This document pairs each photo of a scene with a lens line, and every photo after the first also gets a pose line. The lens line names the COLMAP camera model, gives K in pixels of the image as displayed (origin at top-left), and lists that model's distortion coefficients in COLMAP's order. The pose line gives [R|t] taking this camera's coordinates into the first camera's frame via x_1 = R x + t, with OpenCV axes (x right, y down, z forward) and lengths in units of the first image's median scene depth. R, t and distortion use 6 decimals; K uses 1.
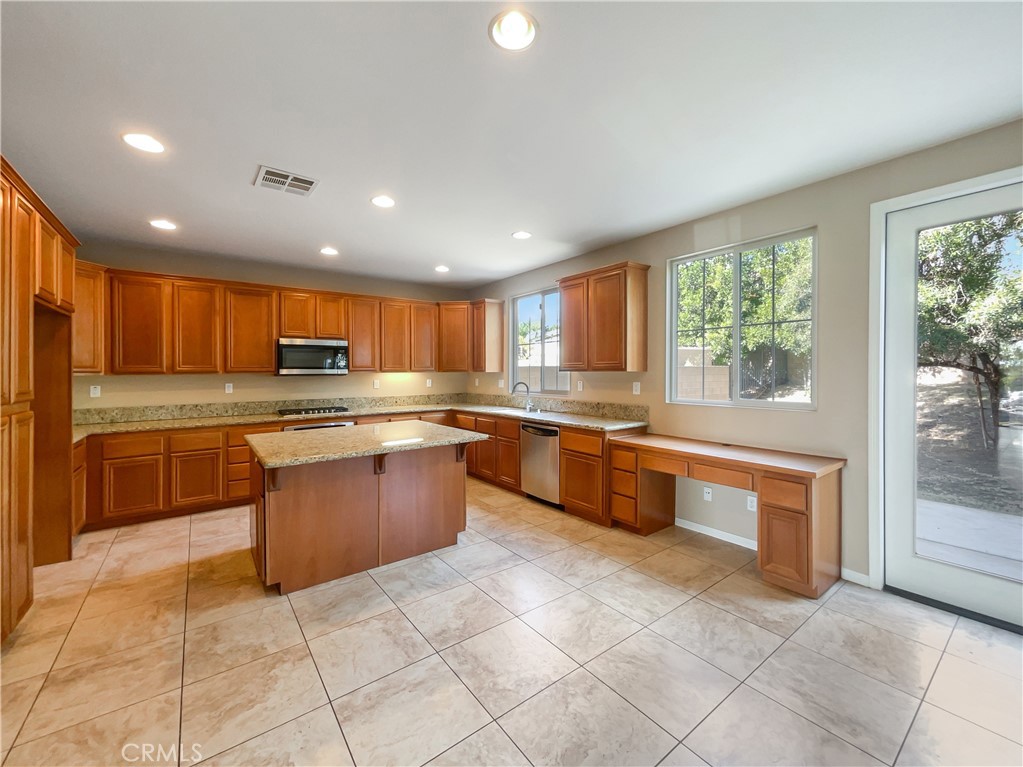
lens RADIAL K [[423.5, 0, 516.4], [0, 423.5, 375.5], [0, 0, 1]] dist [0.002694, -0.002137]
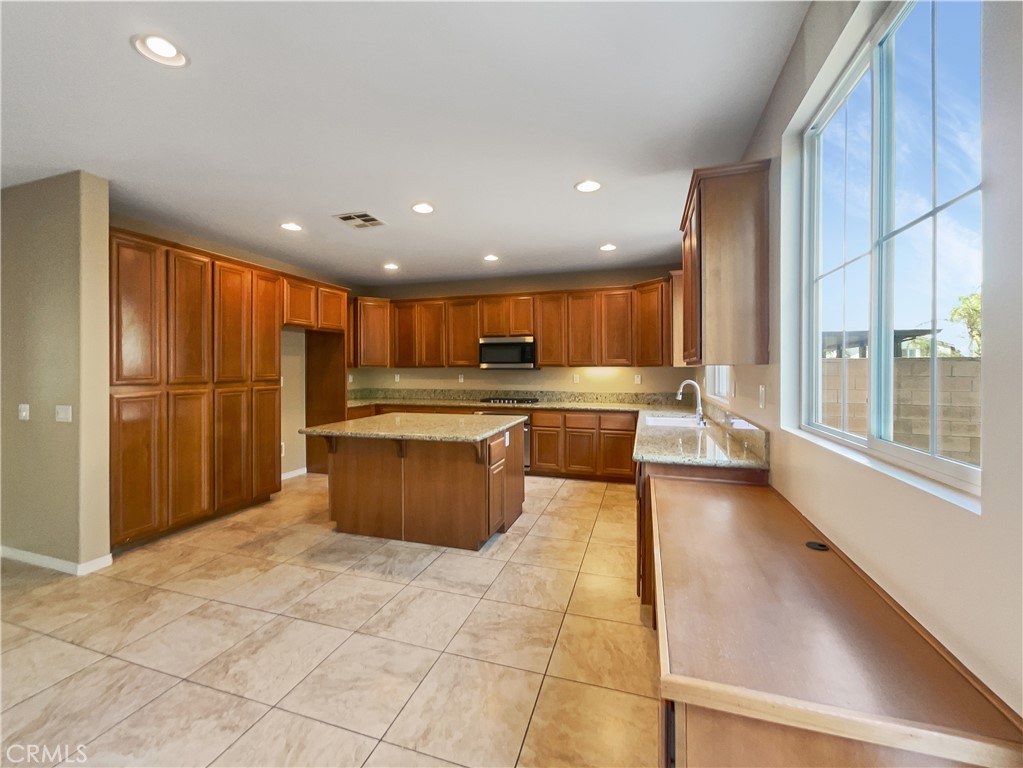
lens RADIAL K [[423.5, 0, 511.6], [0, 423.5, 375.3], [0, 0, 1]] dist [0.002694, -0.002137]
pose [[0.567700, 0.022086, -0.822939, 0.763776], [-0.011936, 0.999756, 0.018597, -0.009020], [0.823149, -0.000735, 0.567825, 0.614006]]
